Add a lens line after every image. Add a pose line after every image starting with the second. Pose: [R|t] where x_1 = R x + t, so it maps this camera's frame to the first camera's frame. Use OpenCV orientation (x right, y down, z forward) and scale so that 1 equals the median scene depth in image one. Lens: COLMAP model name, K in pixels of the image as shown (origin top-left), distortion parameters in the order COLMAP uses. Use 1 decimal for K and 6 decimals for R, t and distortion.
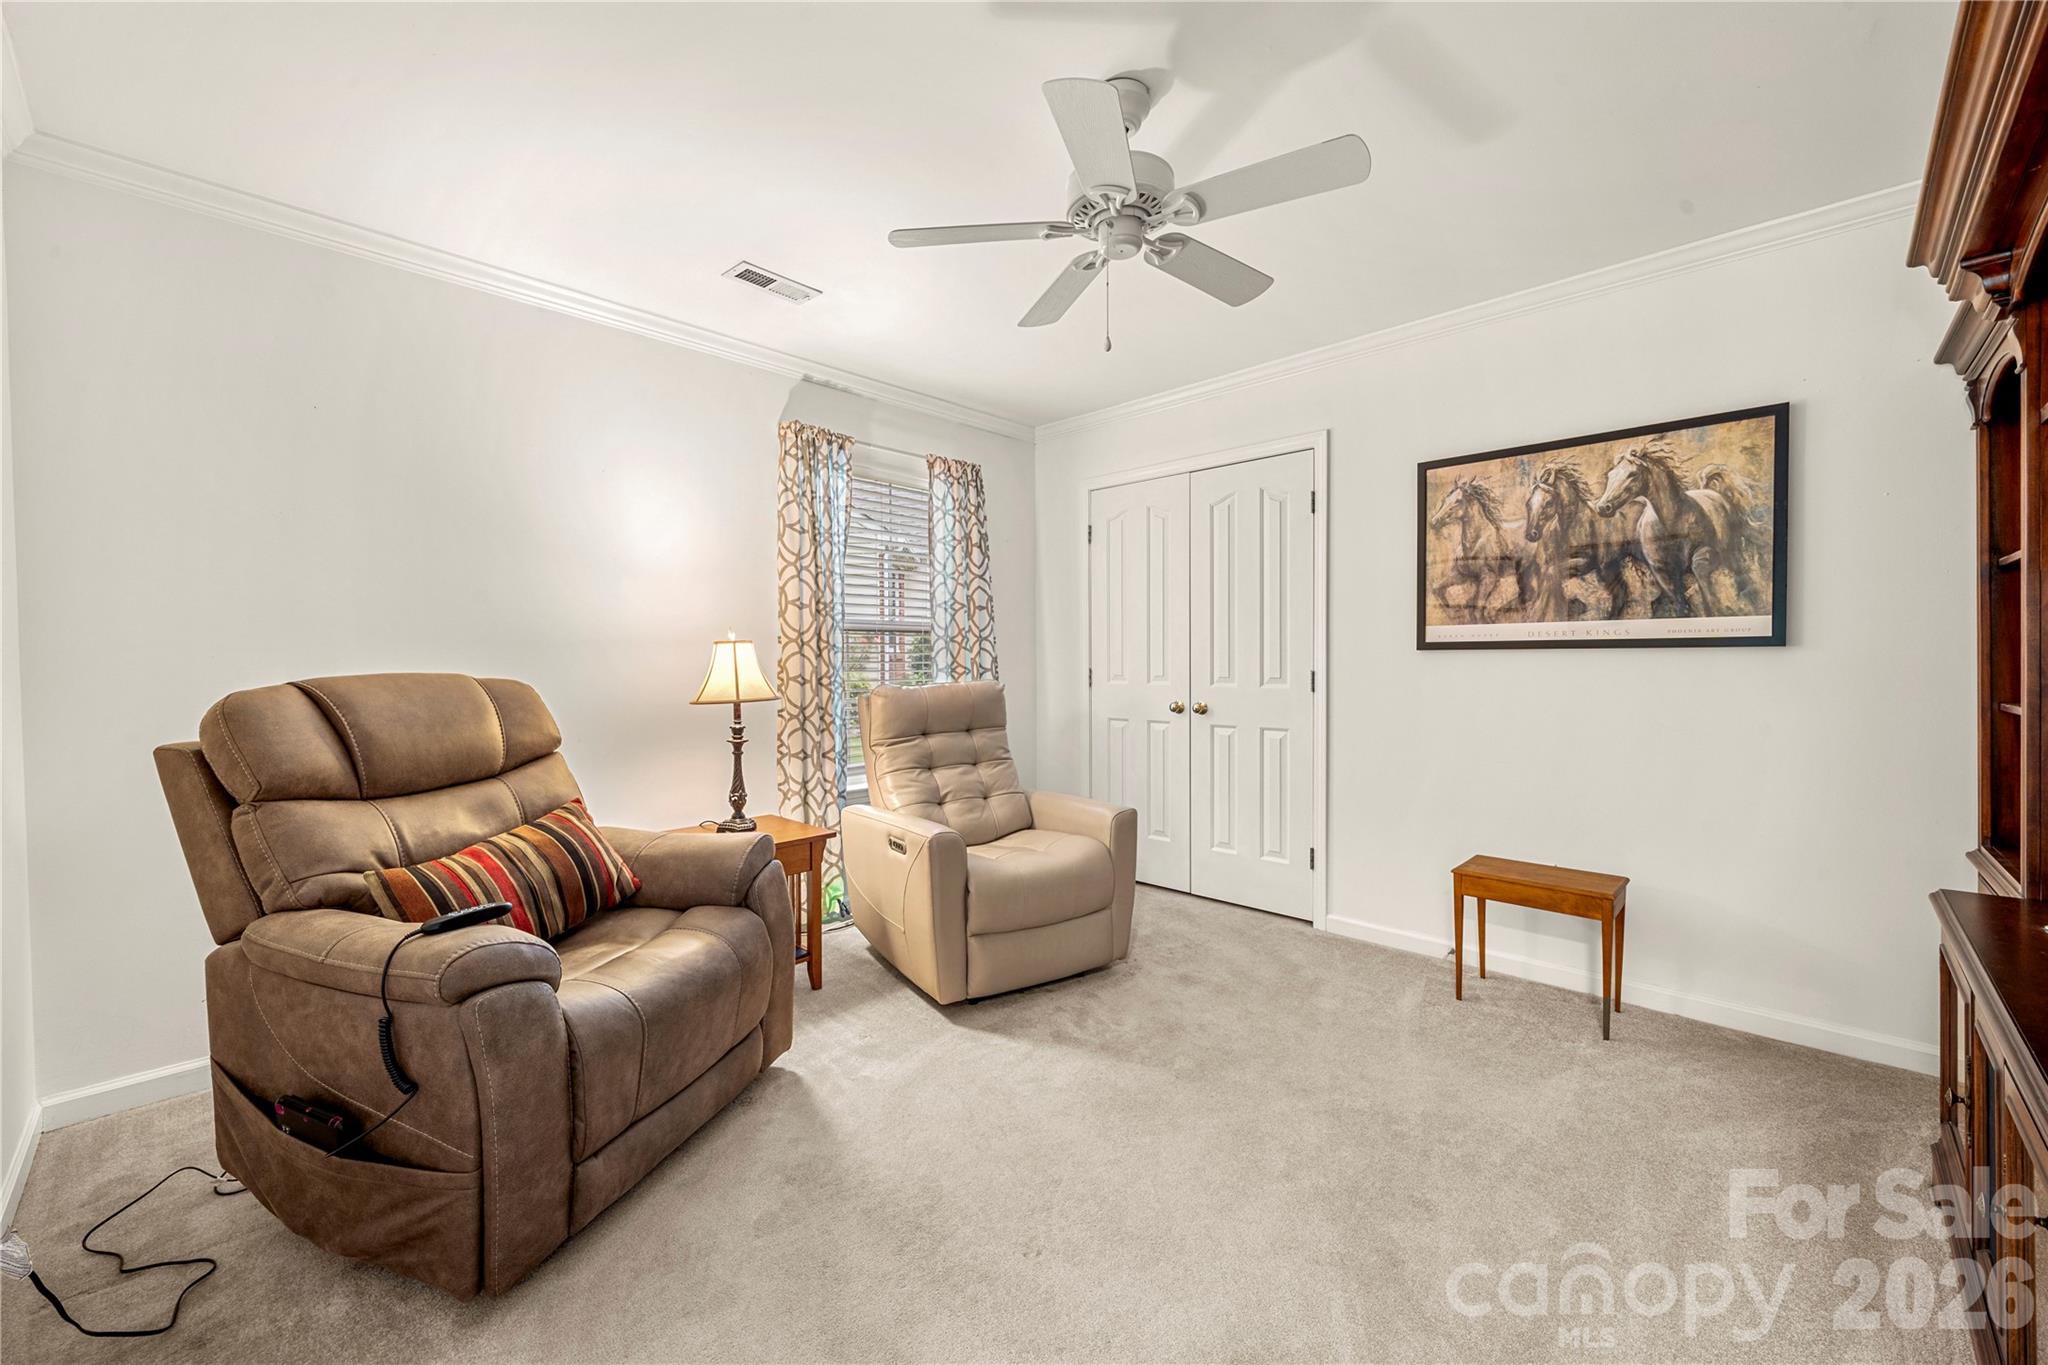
lens RADIAL K [[842.2, 0, 1026.6], [0, 842.2, 671.8], [0, 0, 1]] dist [0.003766, 0.000148]
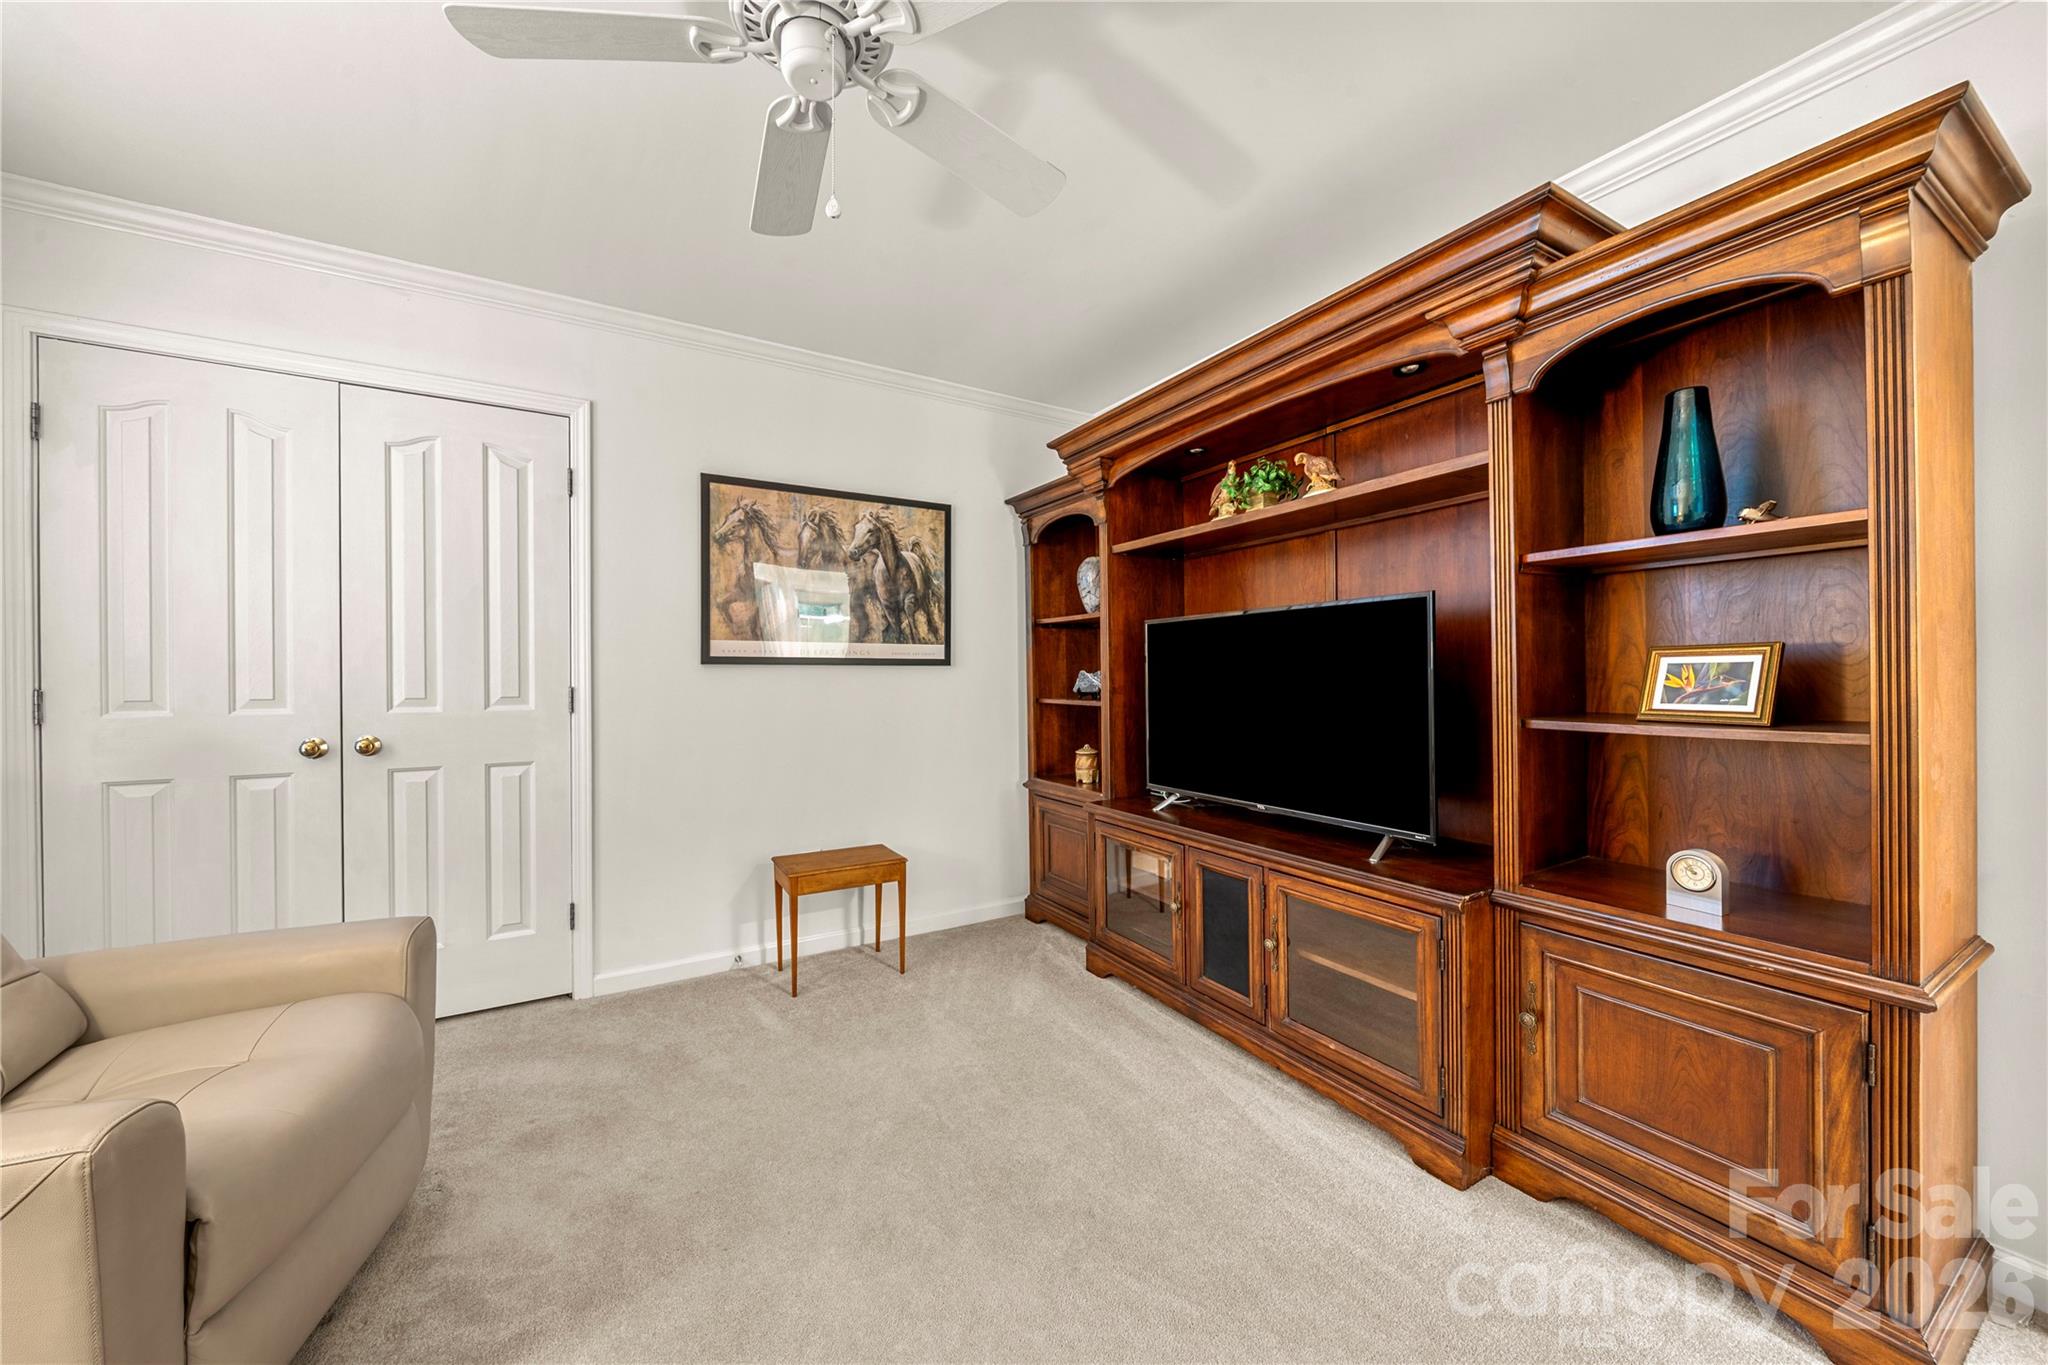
lens RADIAL K [[735.2, 0, 1024.4], [0, 735.2, 679.1], [0, 0, 1]] dist [-0.004377, -0.000070]
pose [[0.243137, -0.003713, 0.969985, -0.294662], [0.011612, 0.999932, 0.000917, -0.005634], [-0.969922, 0.011040, 0.243164, 0.475063]]
